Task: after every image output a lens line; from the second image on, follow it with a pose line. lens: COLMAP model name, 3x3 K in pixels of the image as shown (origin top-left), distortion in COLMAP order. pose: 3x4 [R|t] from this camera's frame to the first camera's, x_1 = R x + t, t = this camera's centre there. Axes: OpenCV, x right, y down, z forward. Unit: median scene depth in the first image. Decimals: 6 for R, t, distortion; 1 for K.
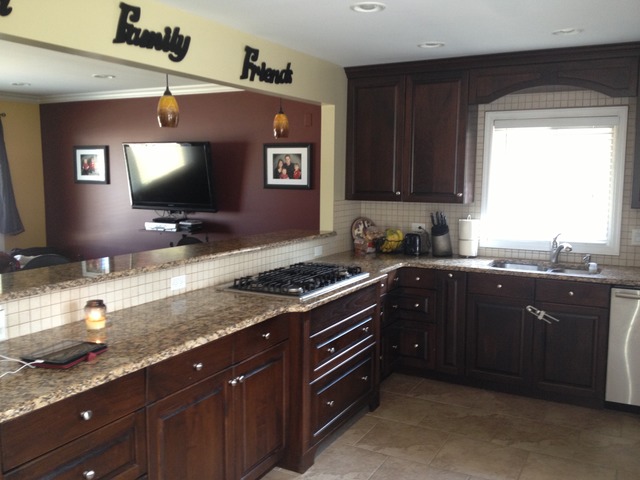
lens RADIAL K [[602.2, 0, 317.6], [0, 602.2, 241.7], [0, 0, 1]] dist [0.010976, -0.007074]
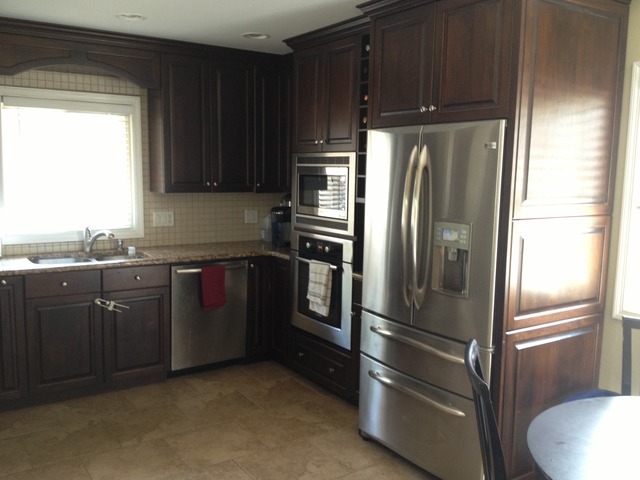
lens RADIAL K [[602.2, 0, 317.6], [0, 602.2, 241.7], [0, 0, 1]] dist [0.010976, -0.007074]
pose [[0.474449, -0.108552, 0.873564, -0.291232], [0.088858, 0.993205, 0.075159, -0.022721], [-0.875787, 0.041964, 0.480871, 0.222922]]
